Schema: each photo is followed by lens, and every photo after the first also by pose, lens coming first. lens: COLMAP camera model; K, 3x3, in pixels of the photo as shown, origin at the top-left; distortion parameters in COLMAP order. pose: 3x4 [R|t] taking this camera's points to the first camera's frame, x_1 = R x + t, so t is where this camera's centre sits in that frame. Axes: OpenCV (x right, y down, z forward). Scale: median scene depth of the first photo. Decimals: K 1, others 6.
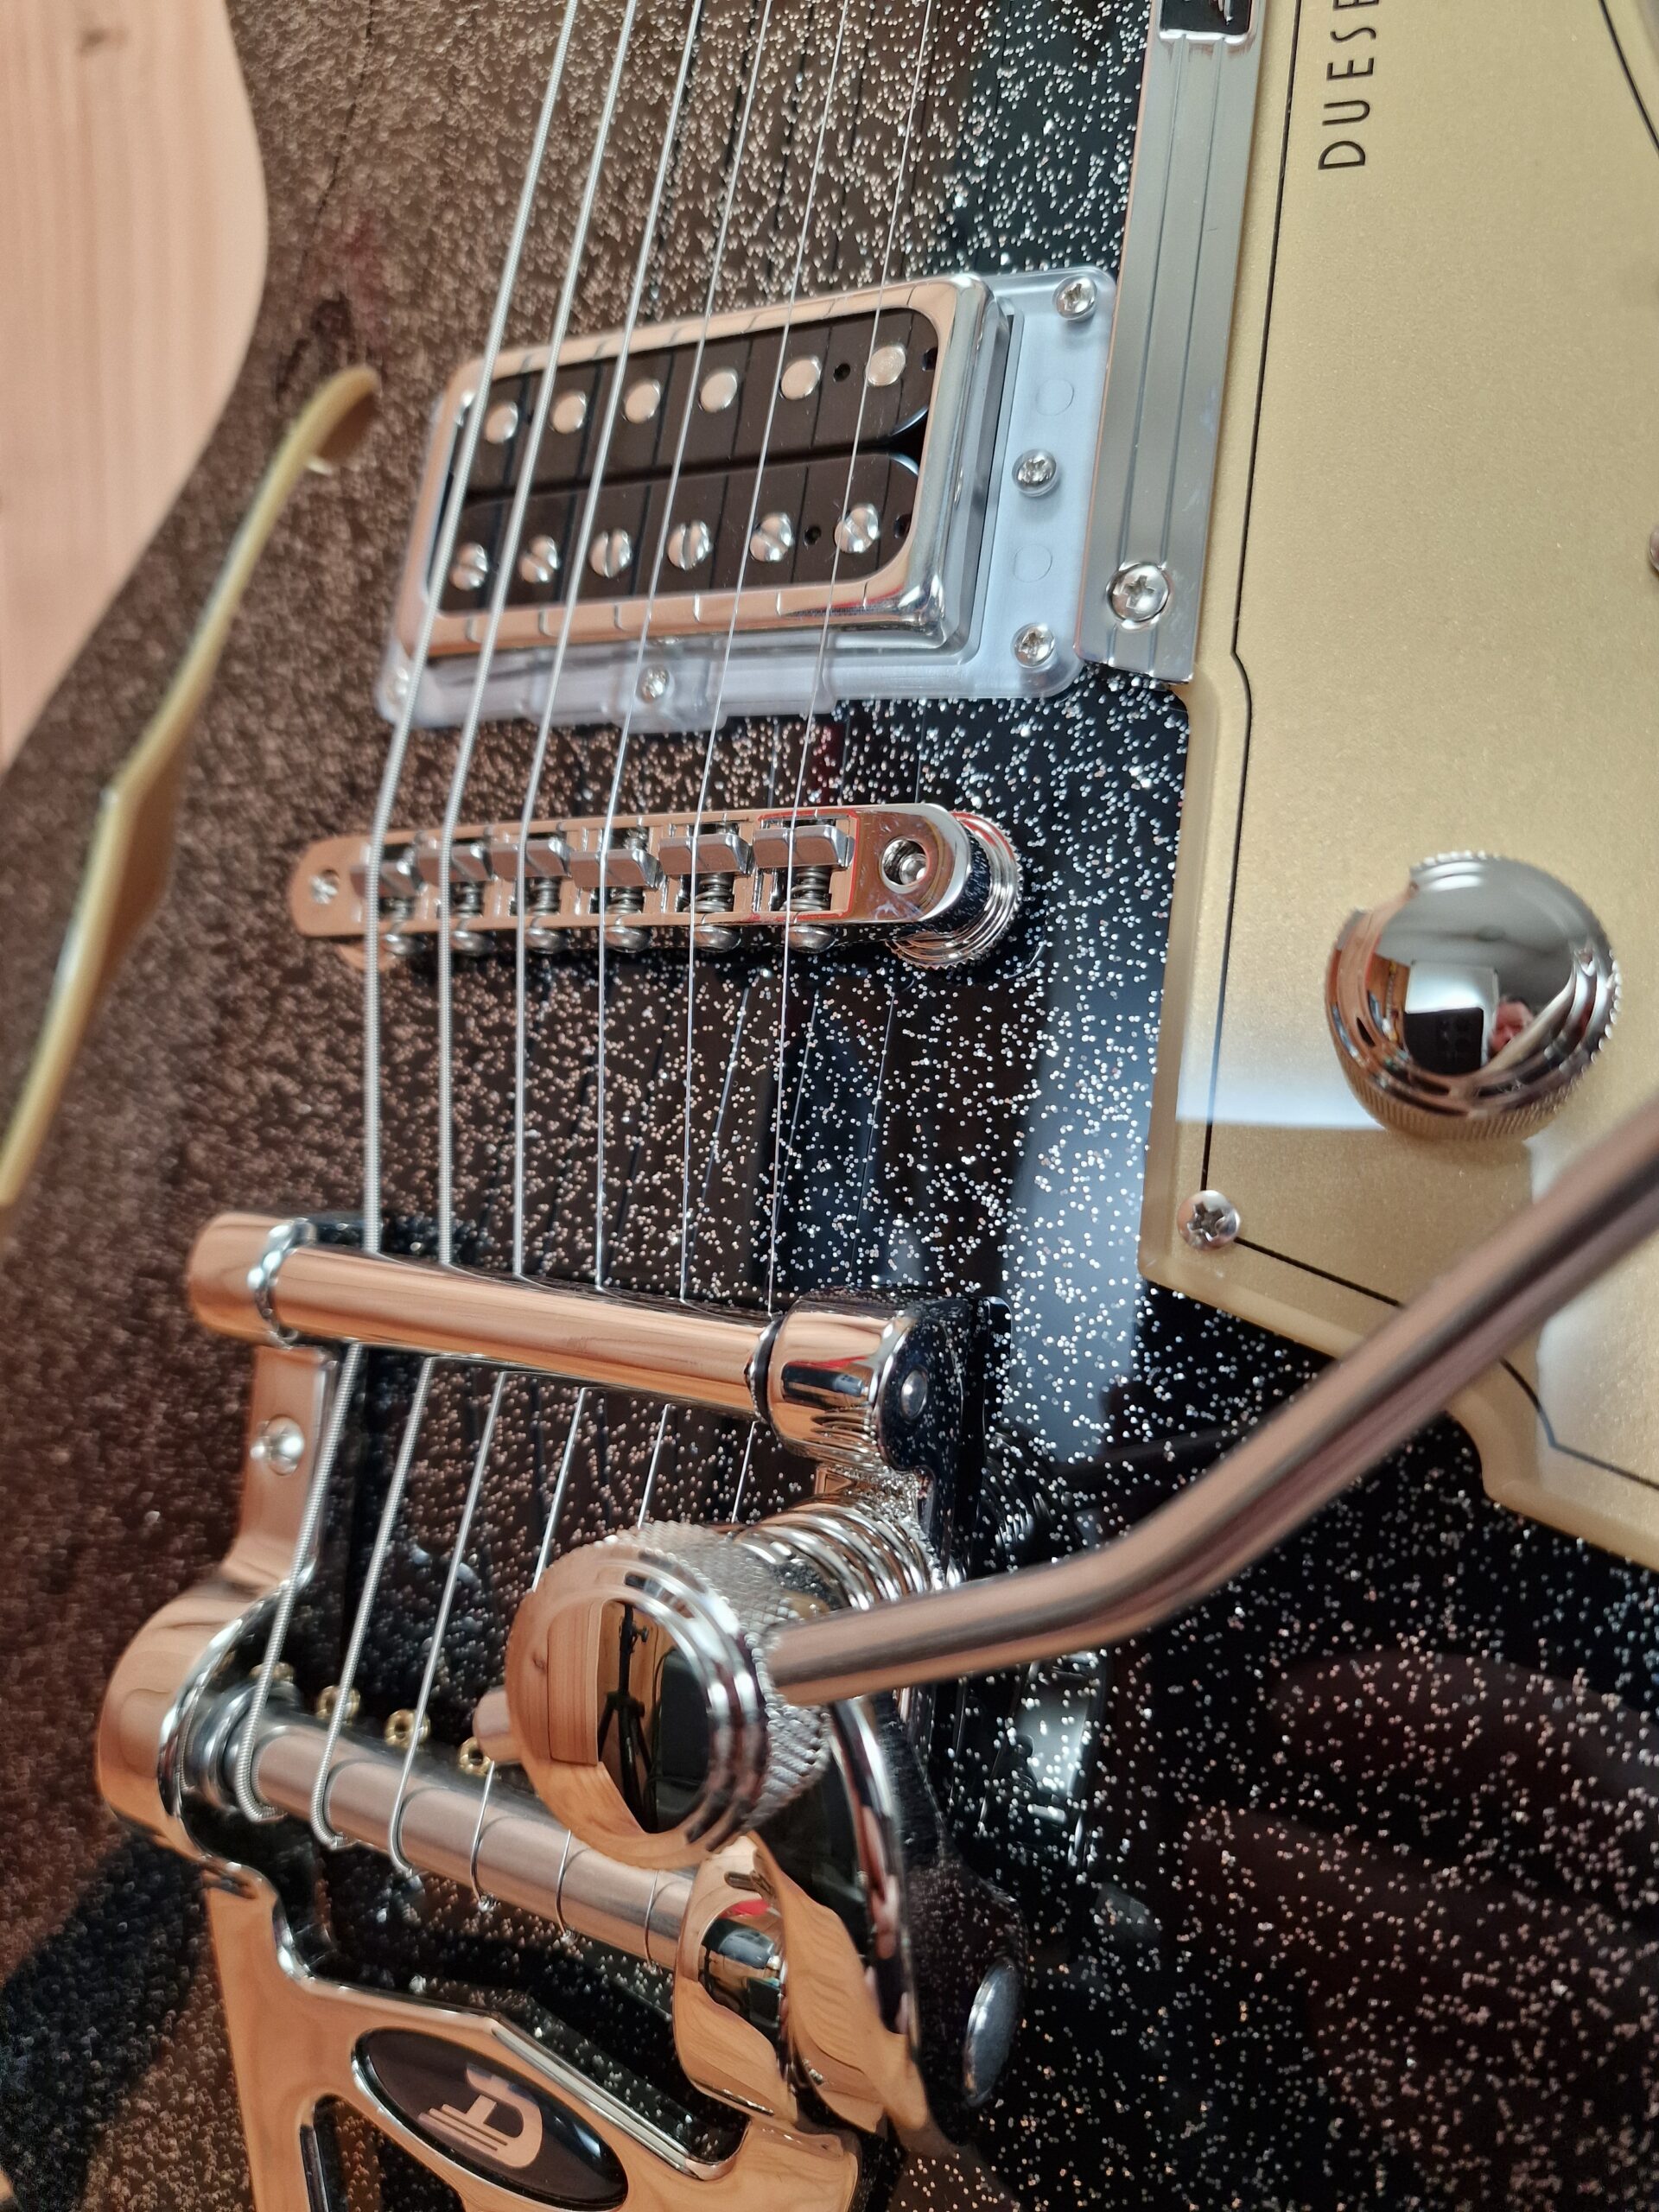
lens RADIAL K [[1494.7, 0, 829.5], [0, 1494.7, 1106.0], [0, 0, 1]] dist [0.000765, -0.019810]
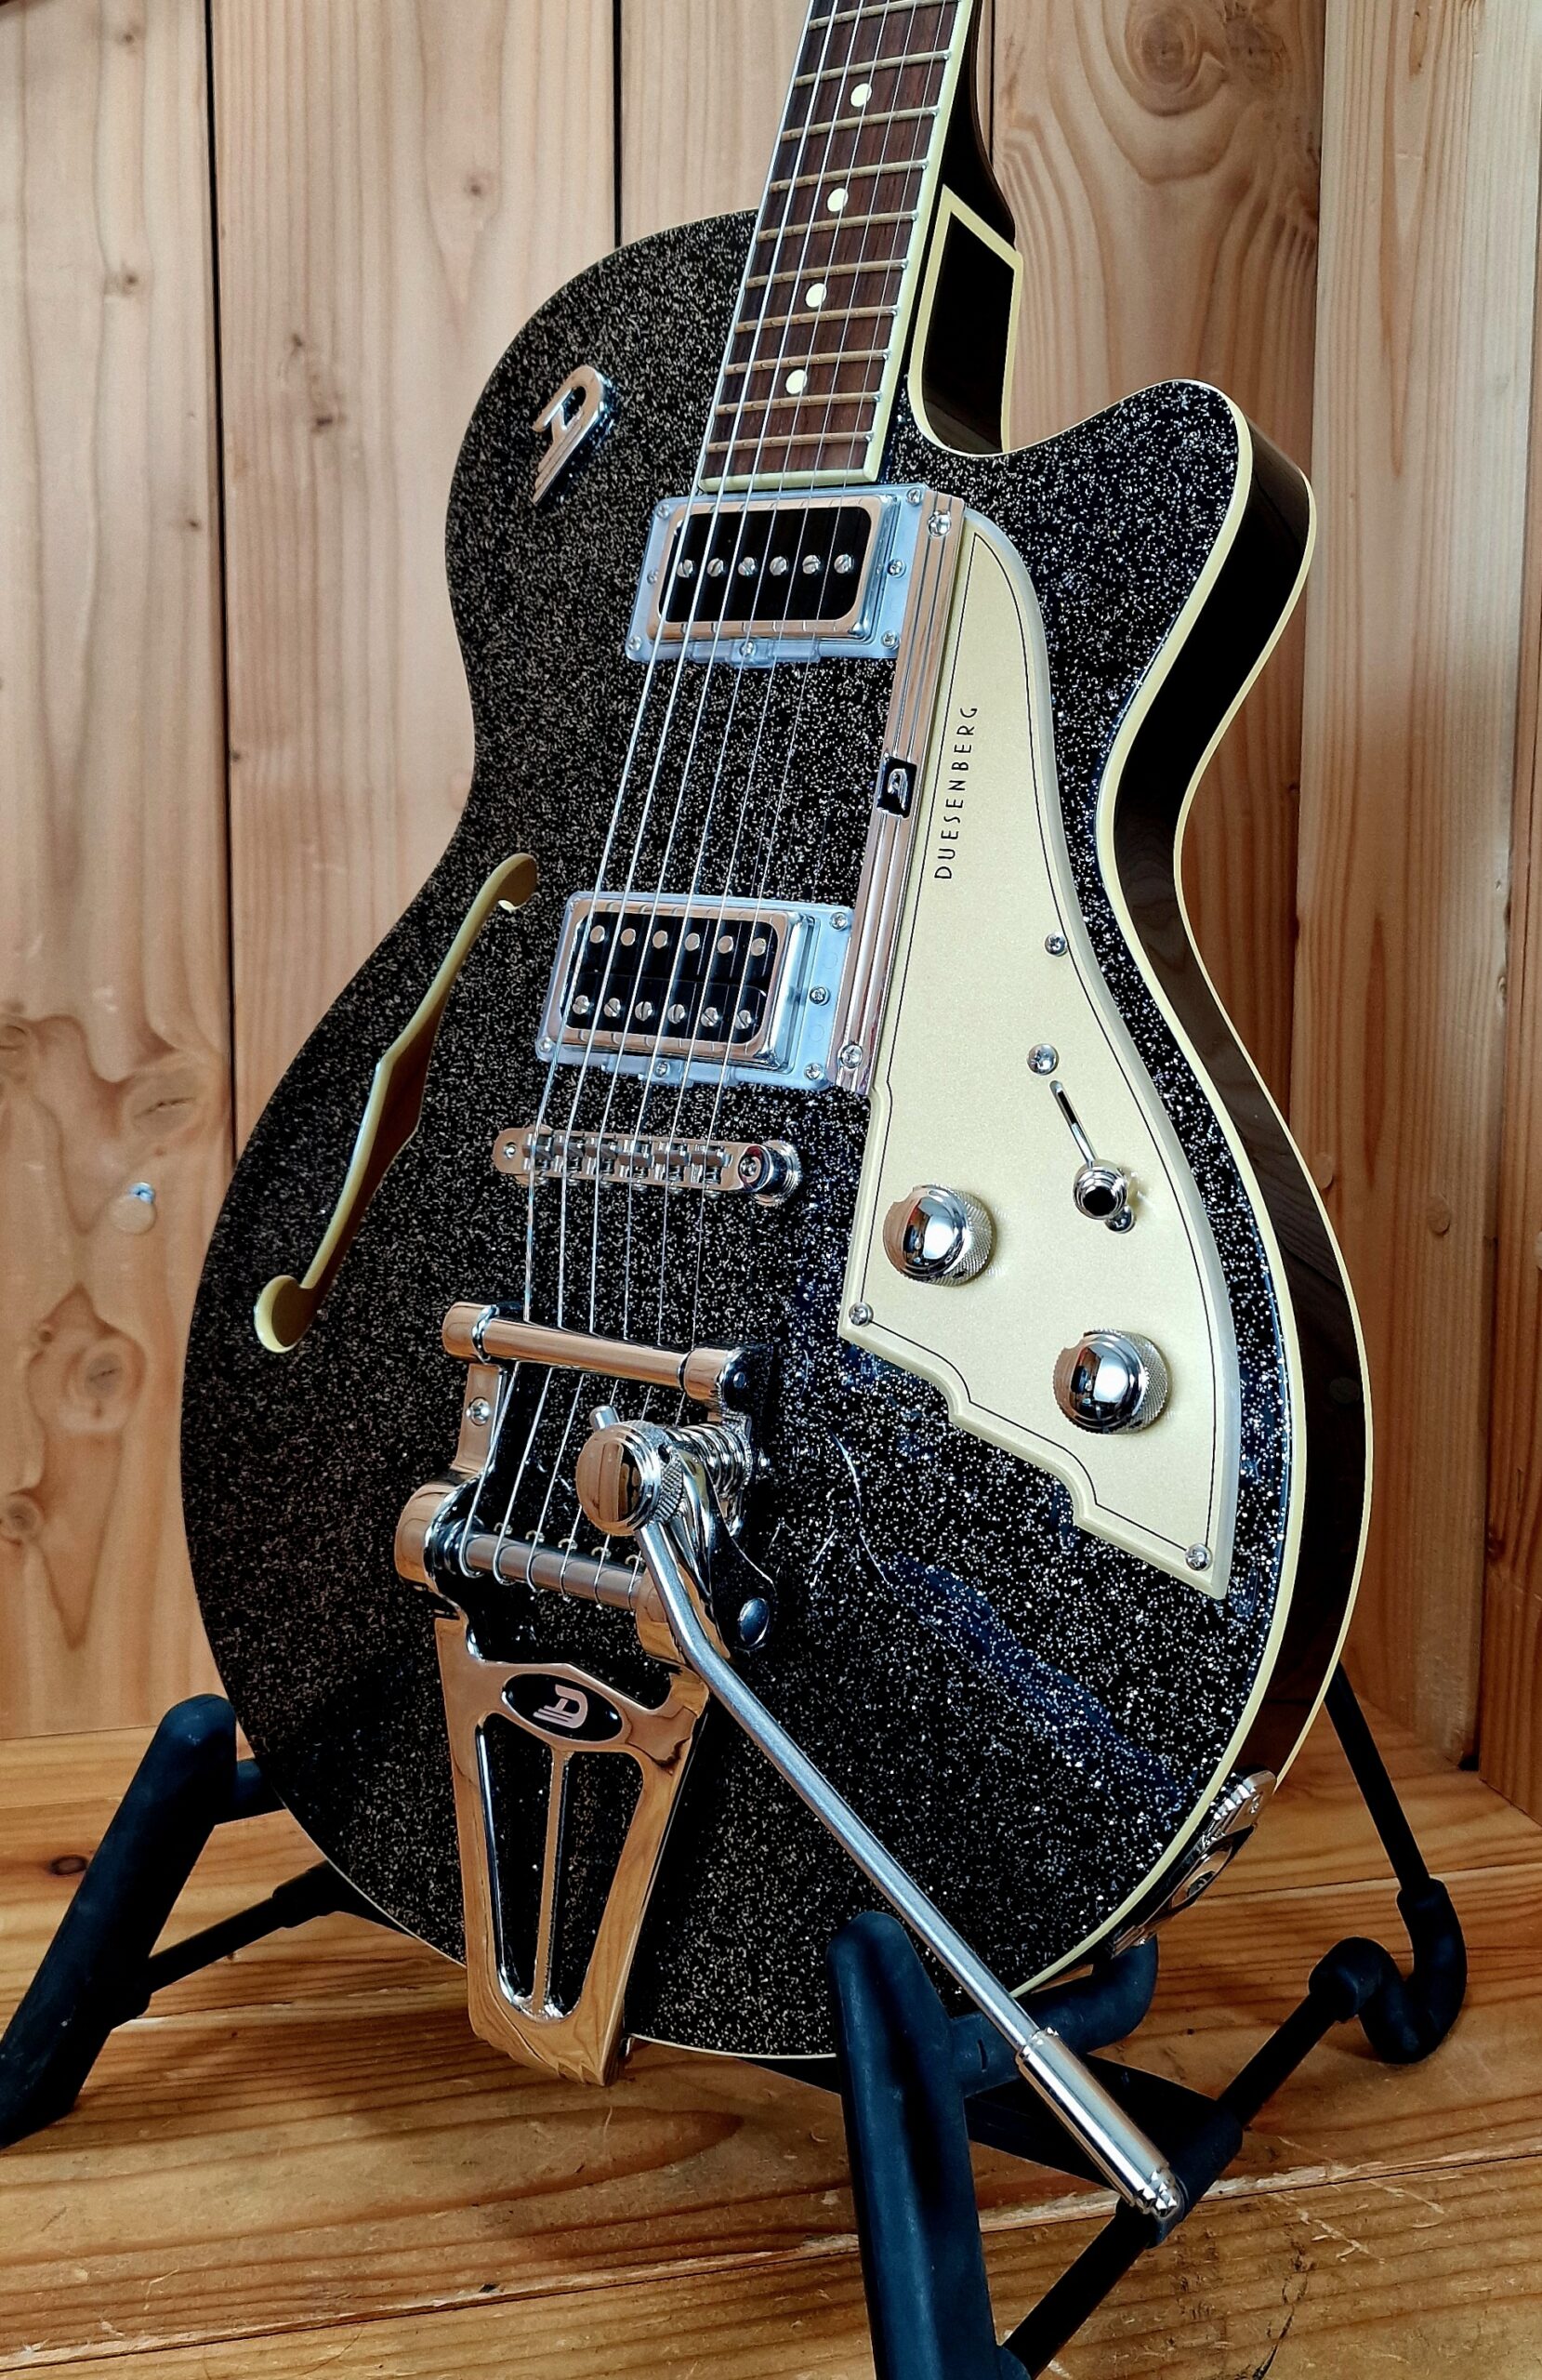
lens RADIAL K [[2071.8, 0, 1027.0], [0, 2071.8, 1019.7], [0, 0, 1]] dist [0.172677, -0.411179]
pose [[0.999325, 0.016940, -0.032583, 0.575942], [-0.018422, 0.998783, -0.045747, -0.238776], [0.031769, 0.046316, 0.998422, -2.283828]]
